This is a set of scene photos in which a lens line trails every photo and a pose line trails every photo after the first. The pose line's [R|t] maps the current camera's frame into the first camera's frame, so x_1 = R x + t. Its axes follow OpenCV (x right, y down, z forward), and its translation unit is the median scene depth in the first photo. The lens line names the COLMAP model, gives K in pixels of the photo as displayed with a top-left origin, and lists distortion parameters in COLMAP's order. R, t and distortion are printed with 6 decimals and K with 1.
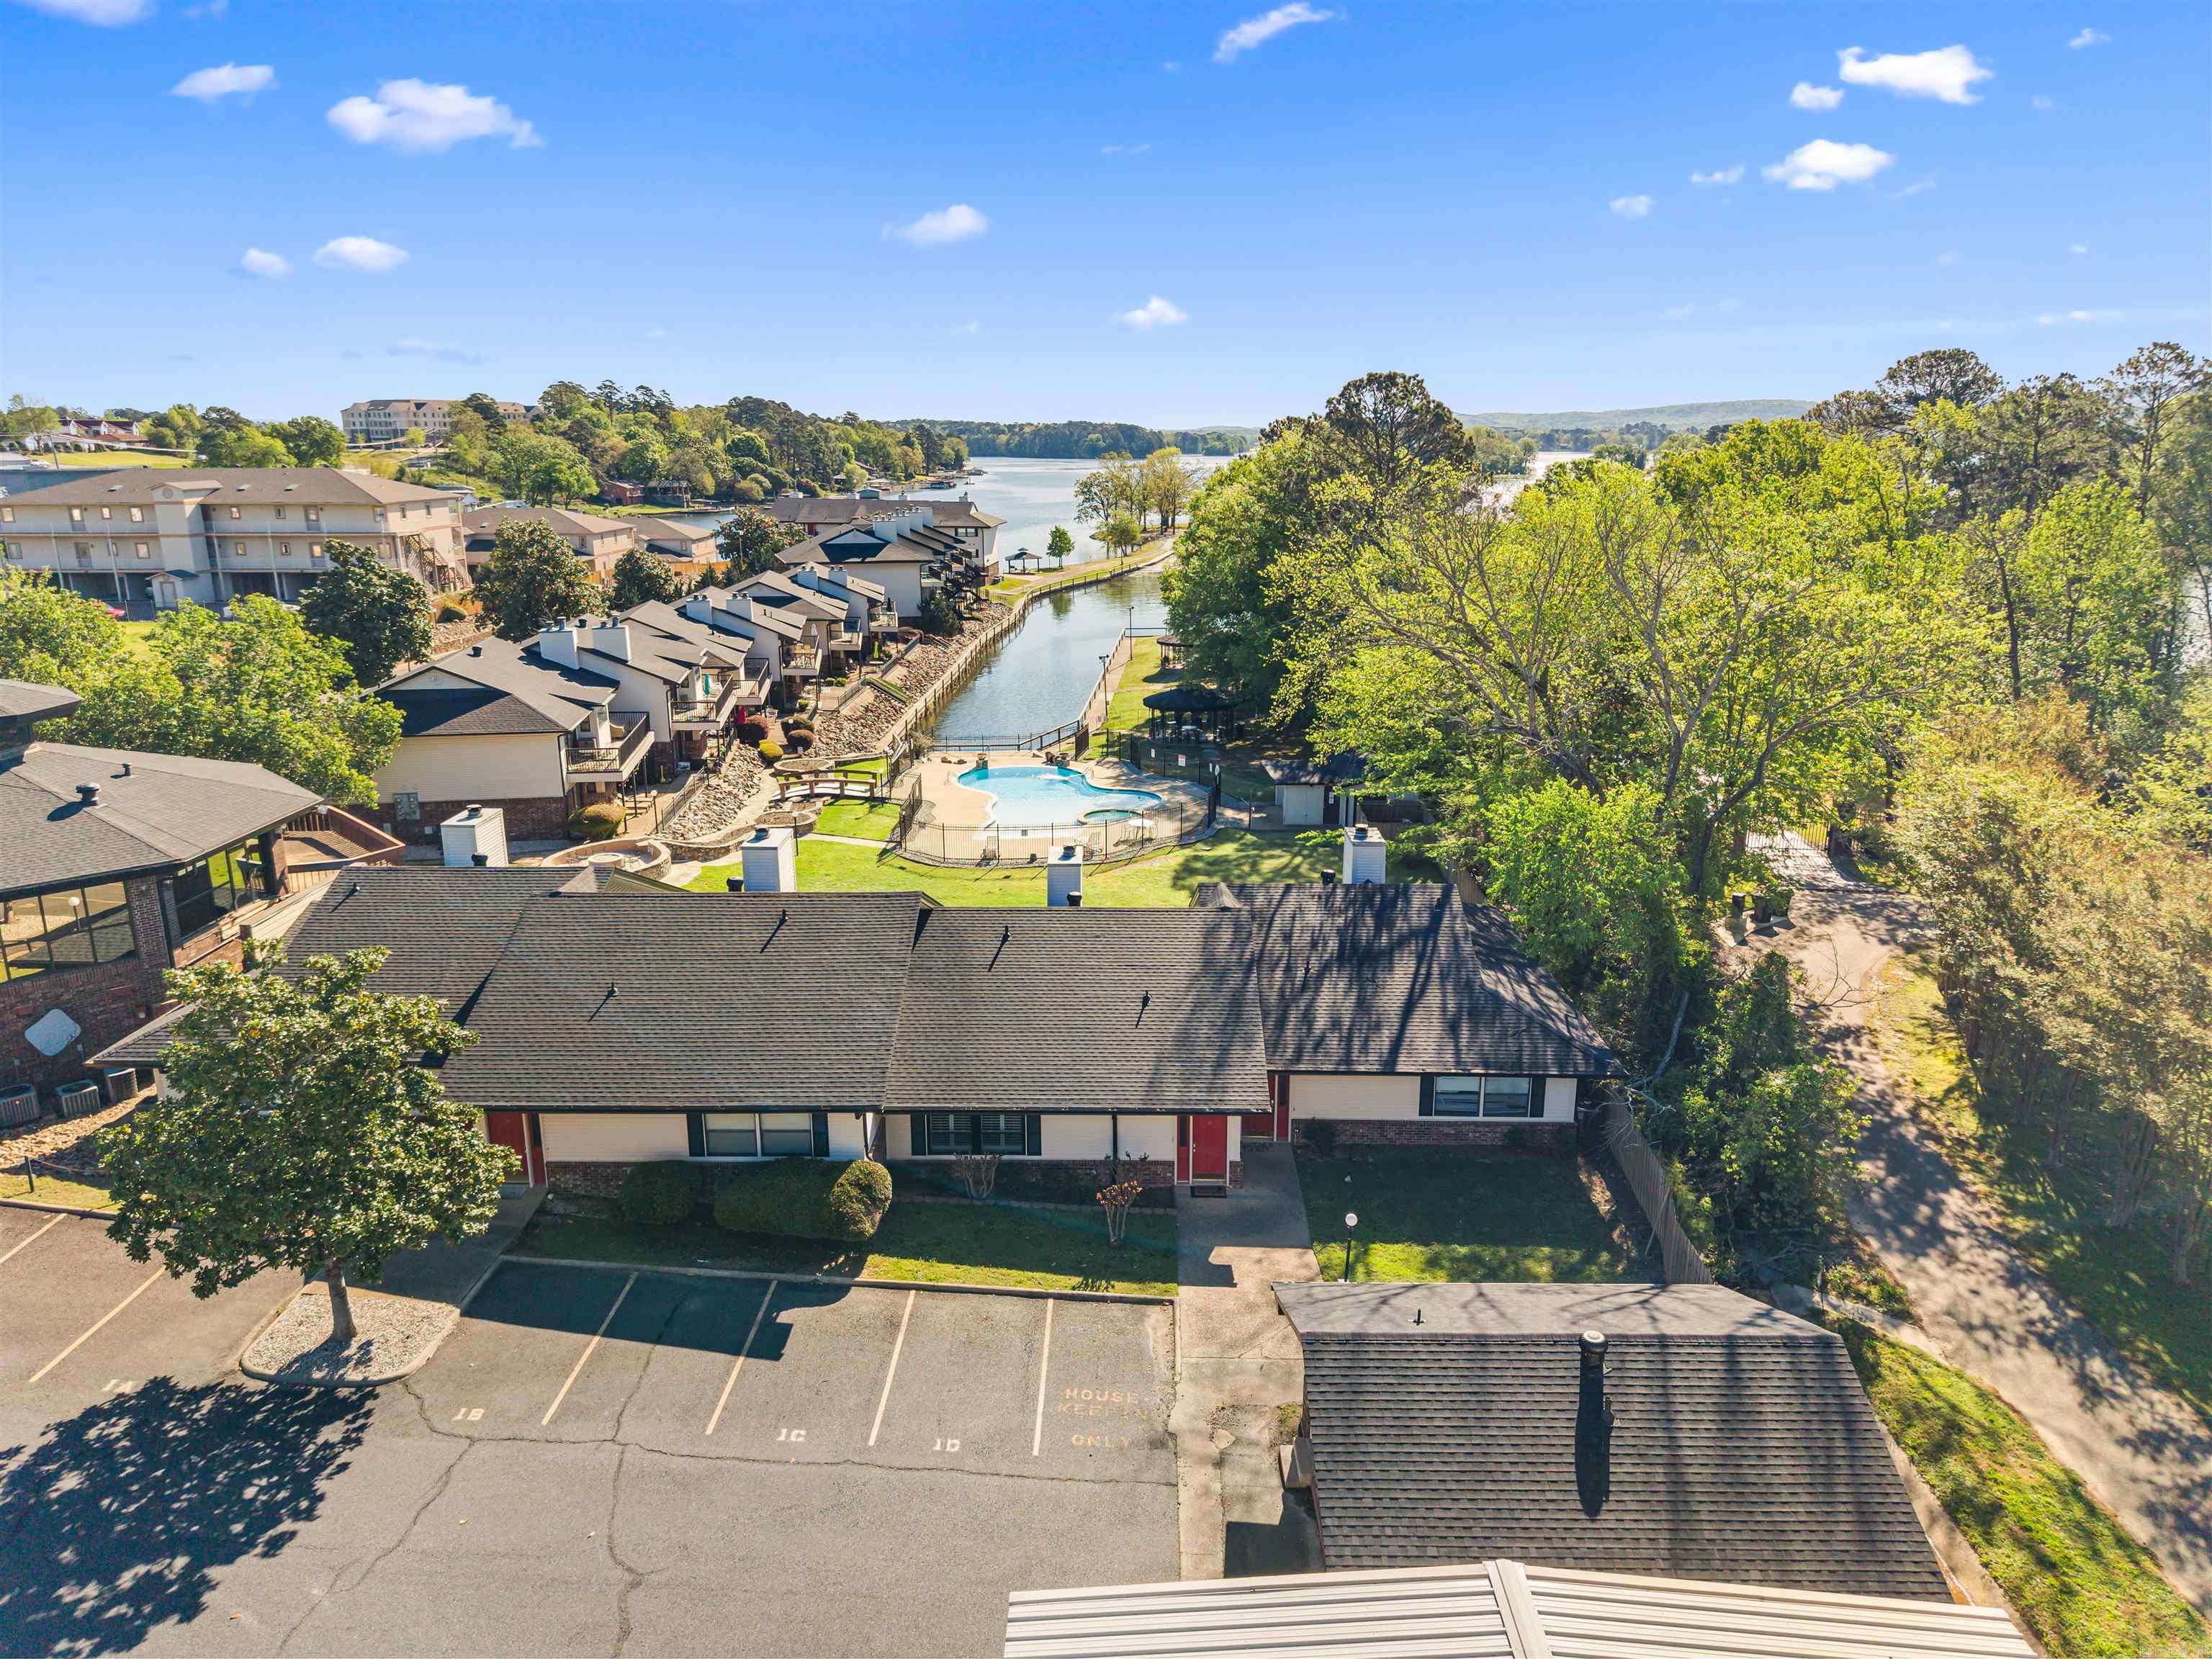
lens RADIAL K [[1524.4, 0, 1106.0], [0, 1524.4, 829.5], [0, 0, 1]] dist [0.078701, -0.104455]
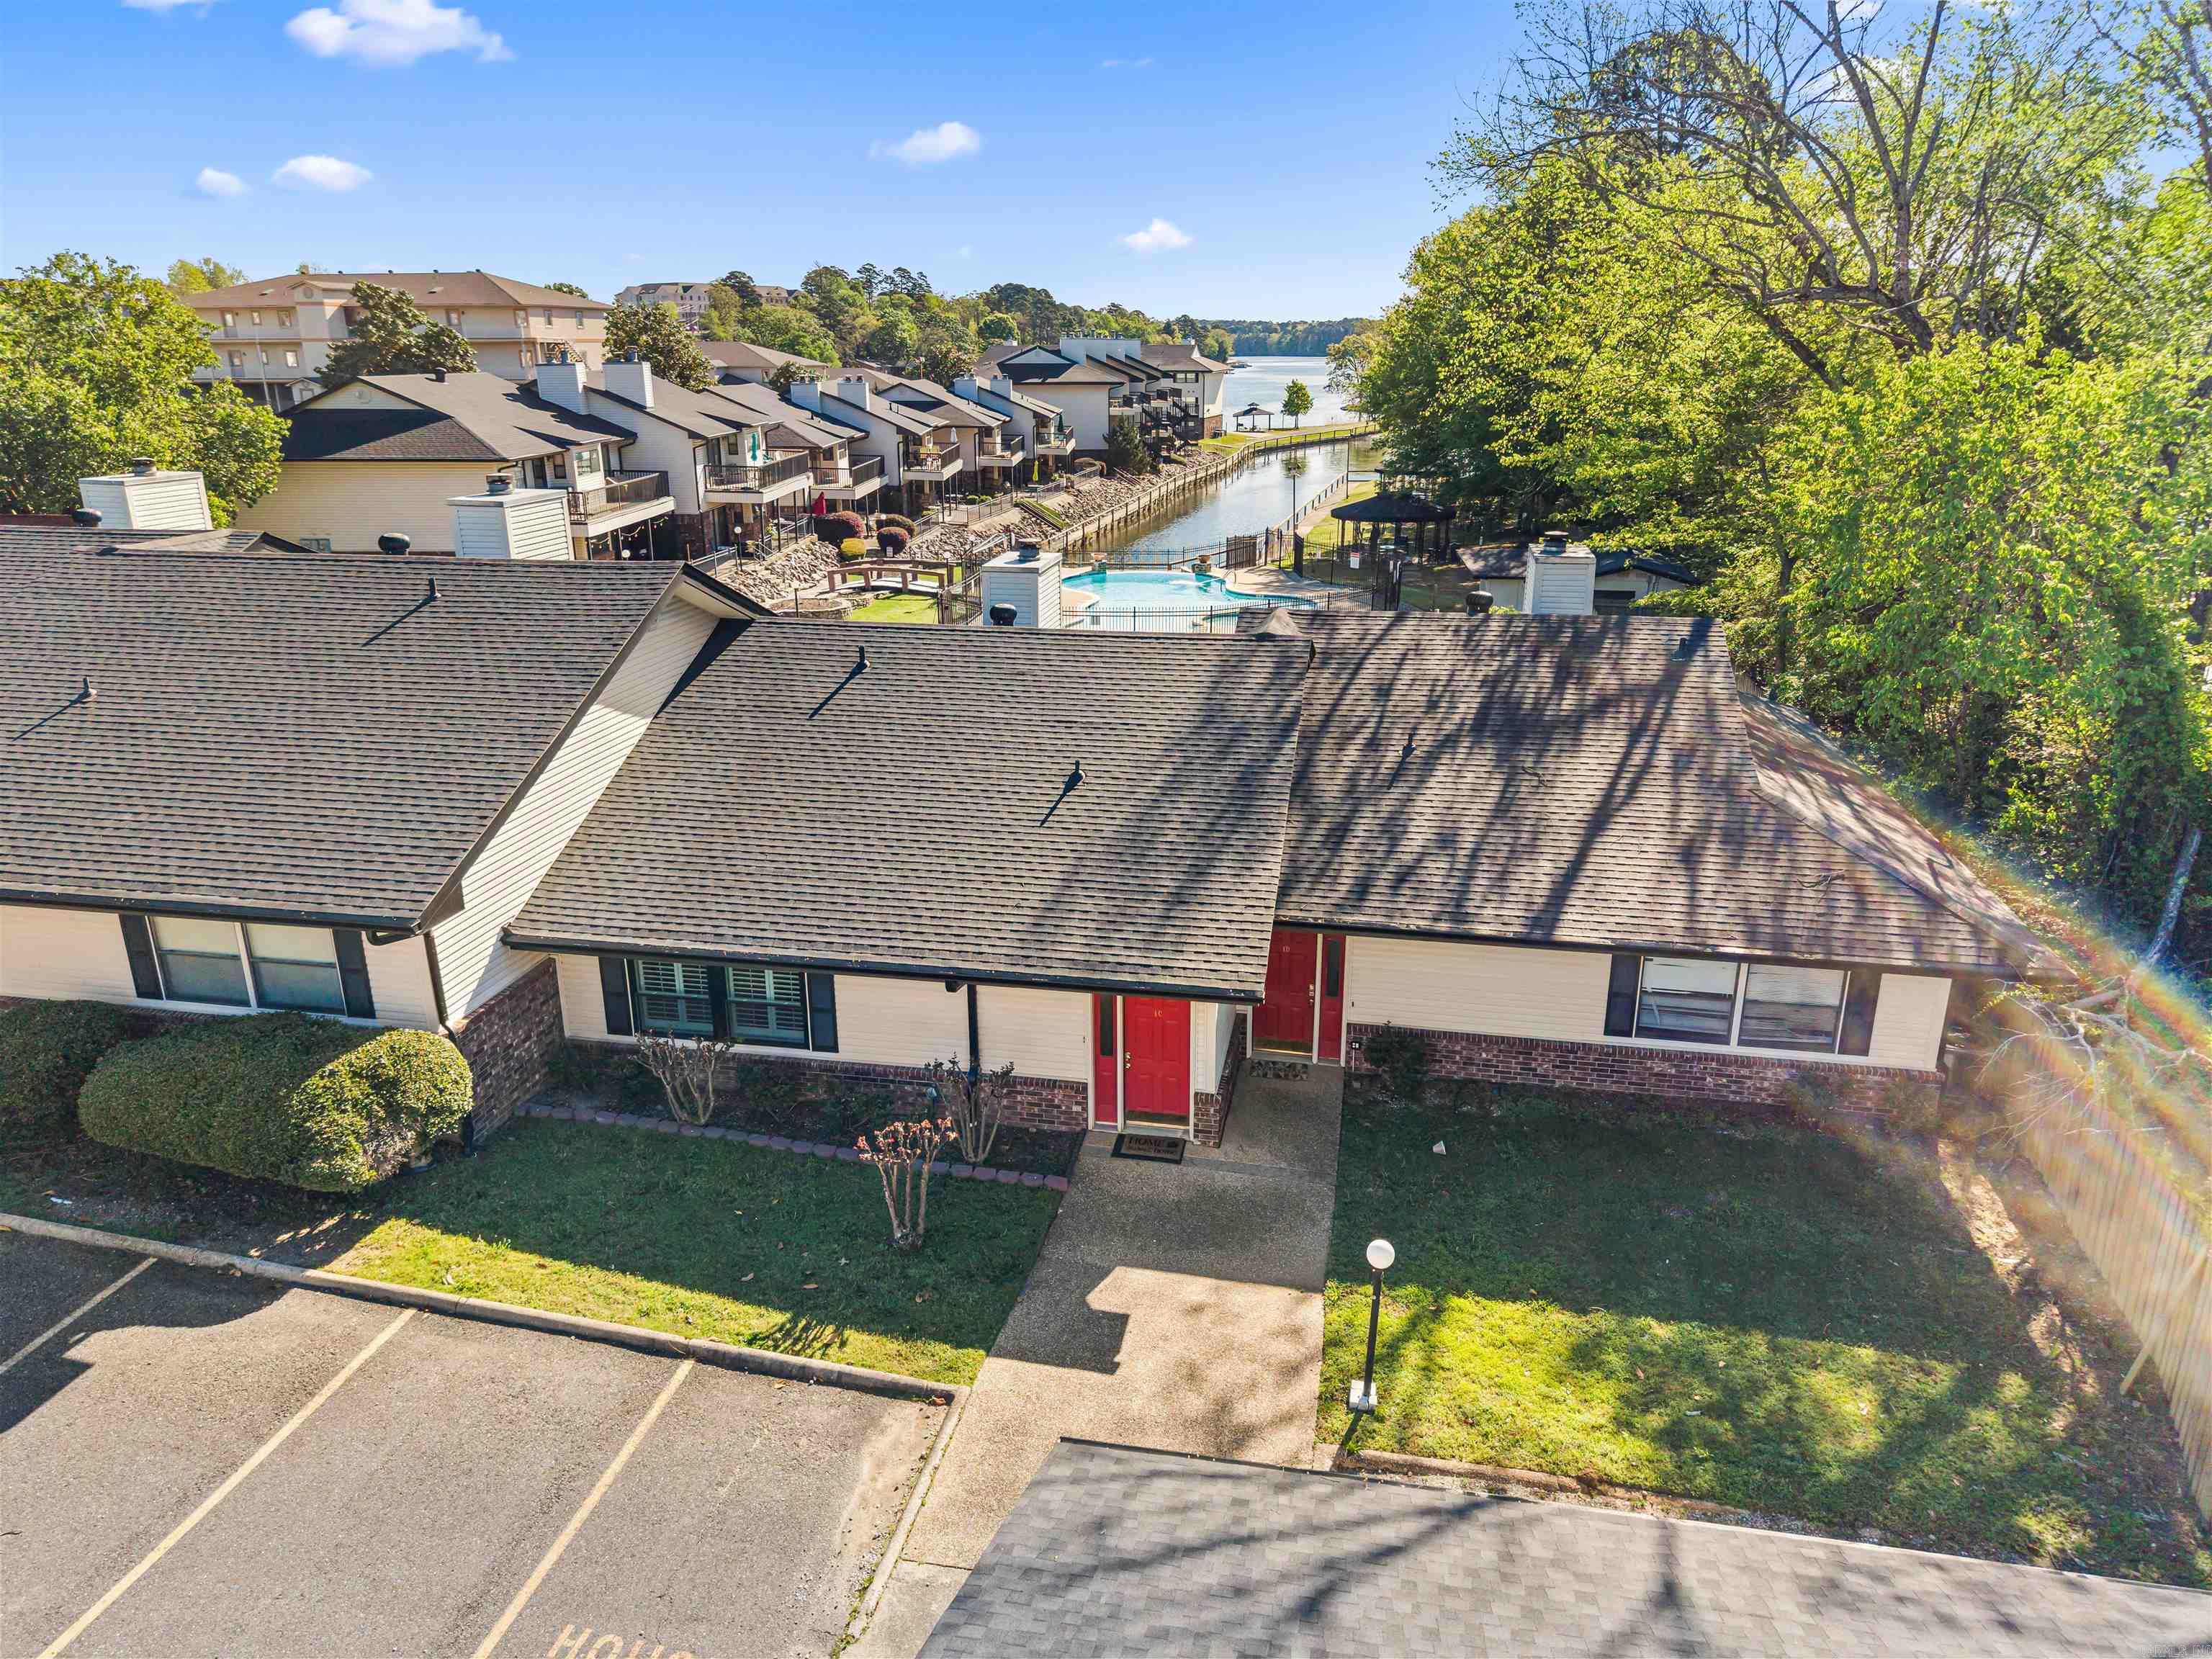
lens RADIAL K [[1524.4, 0, 1106.0], [0, 1524.4, 829.5], [0, 0, 1]] dist [0.078701, -0.104455]
pose [[0.984910, 0.053797, -0.164491, 0.067018], [-0.044890, 0.997342, 0.057398, 0.053630], [0.167142, -0.049147, 0.984707, 0.261543]]
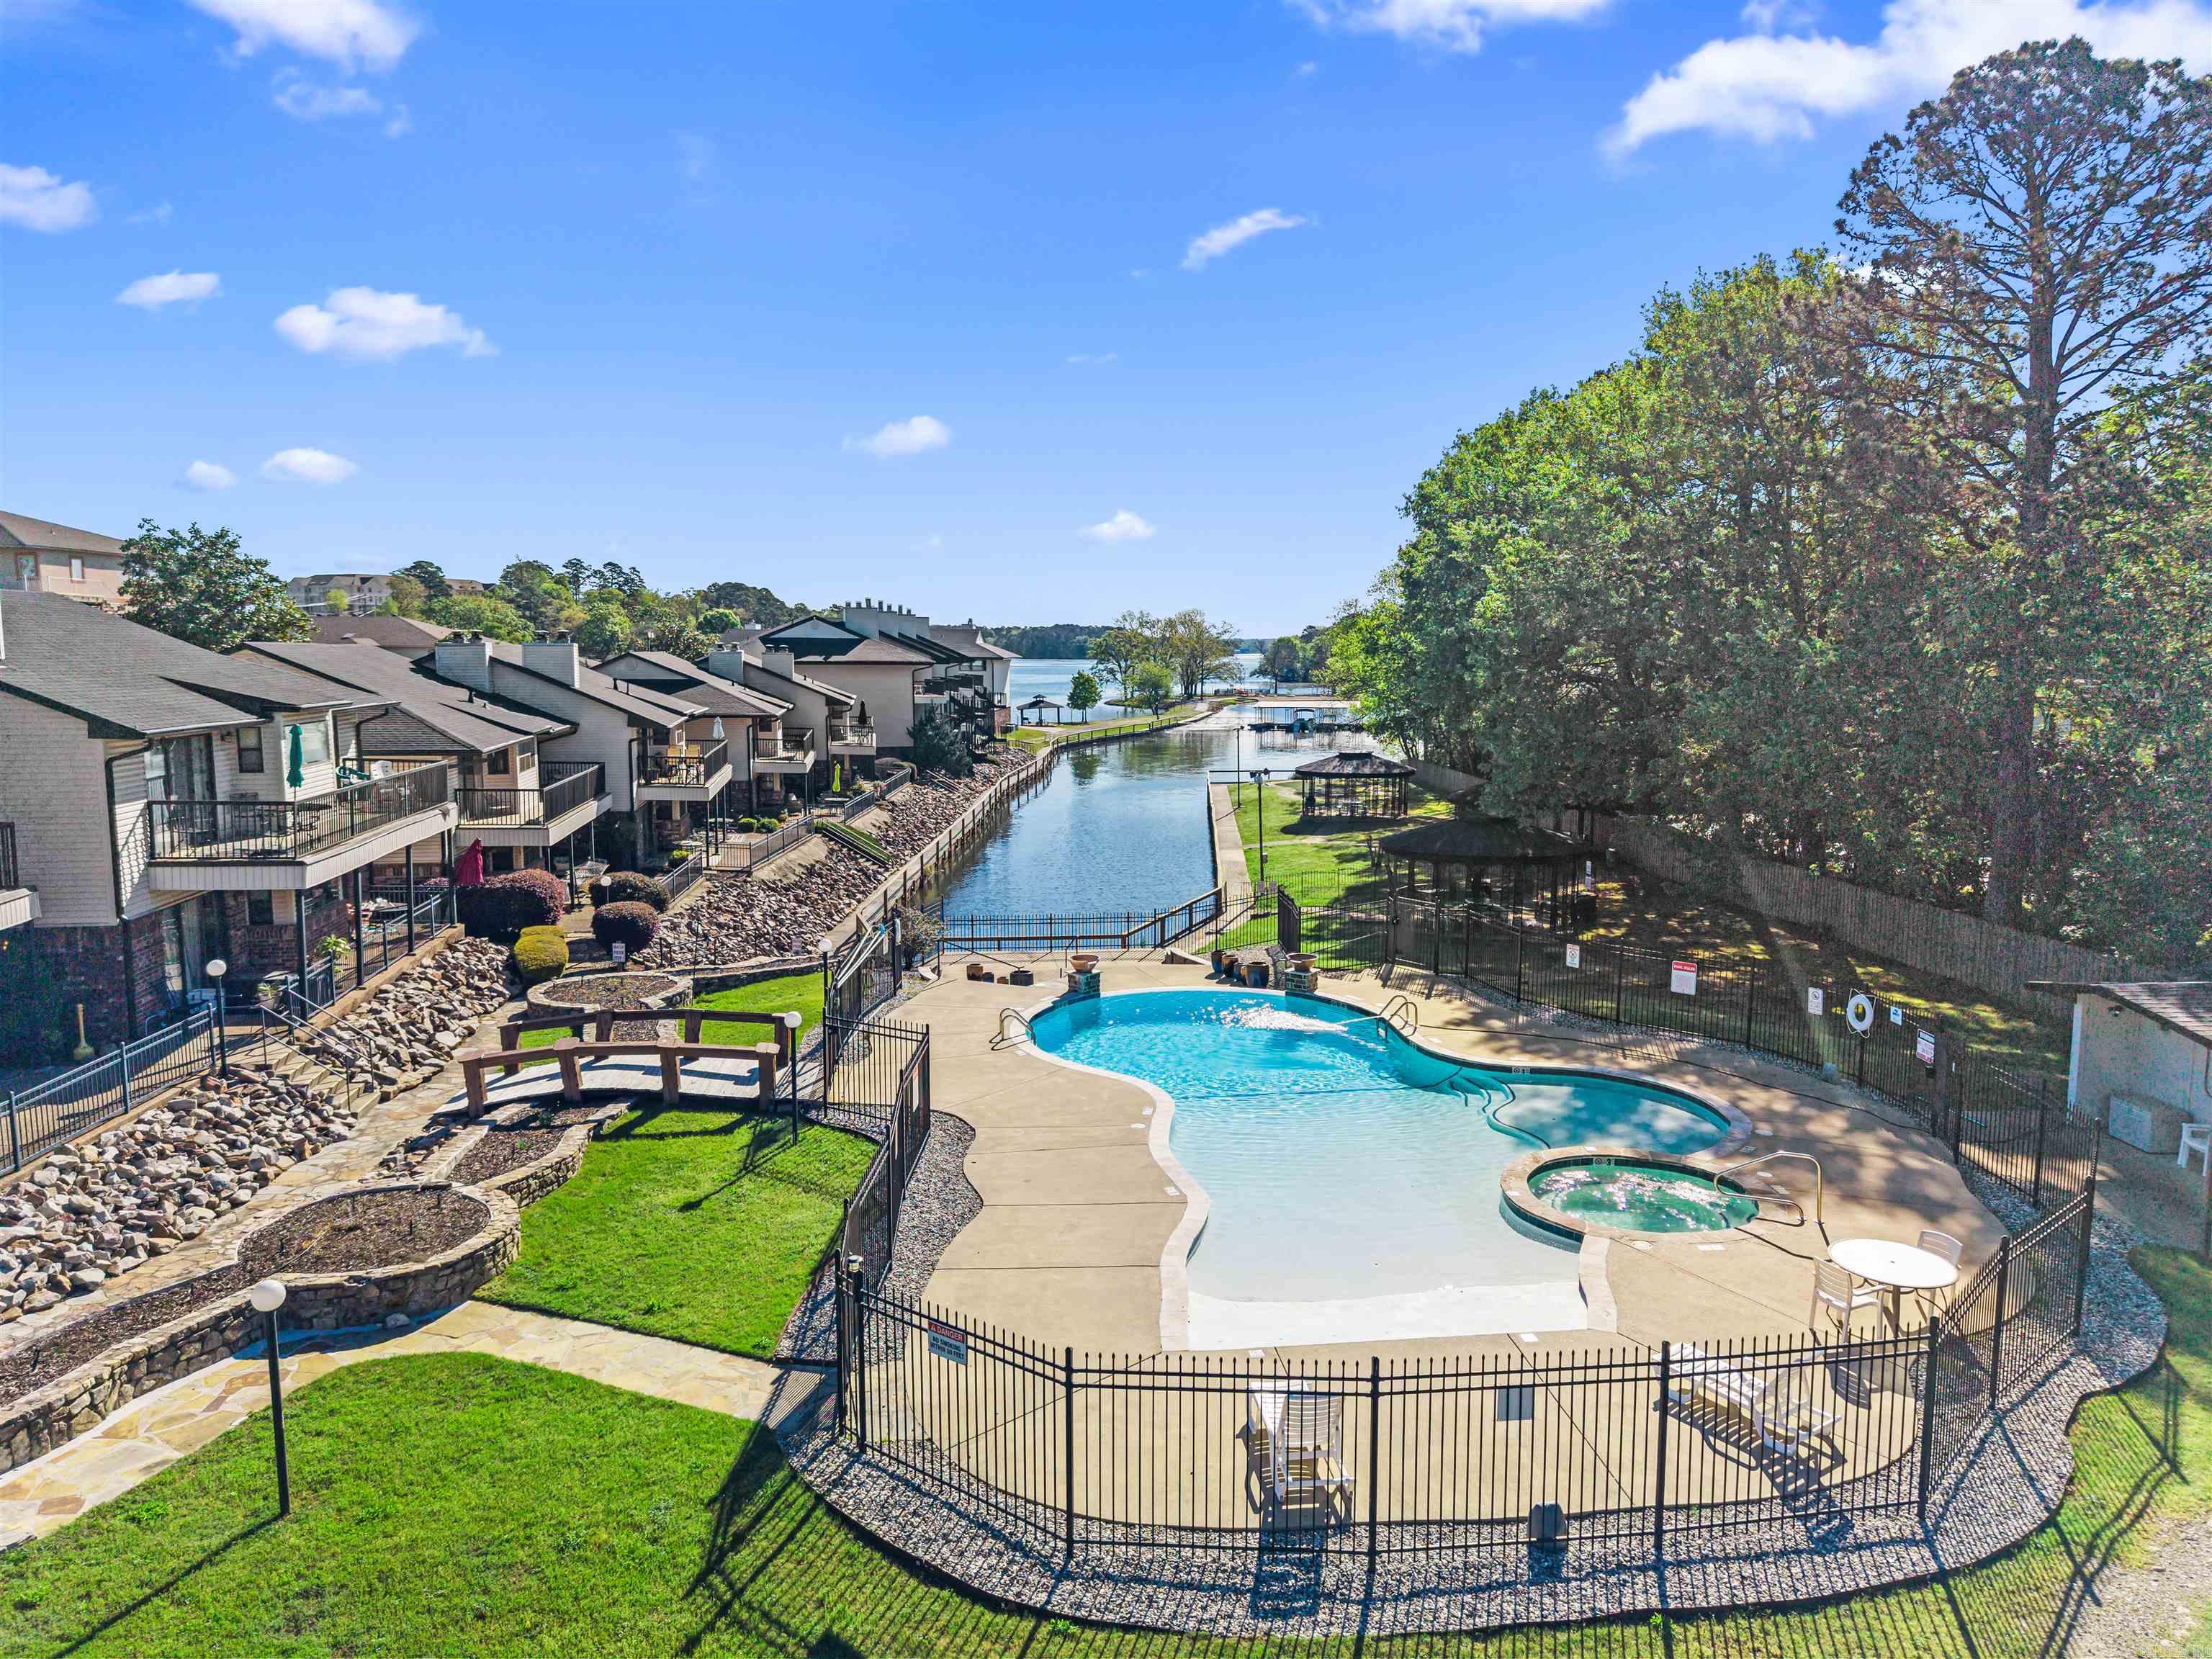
lens RADIAL K [[1470.2, 0, 1200.4], [0, 1470.2, 831.1], [0, 0, 1]] dist [0.035259, -0.090359]
pose [[0.996856, 0.001757, 0.079217, -0.094811], [0.008584, 0.991476, -0.130006, -0.038257], [-0.078770, 0.130277, 0.988344, 0.733208]]
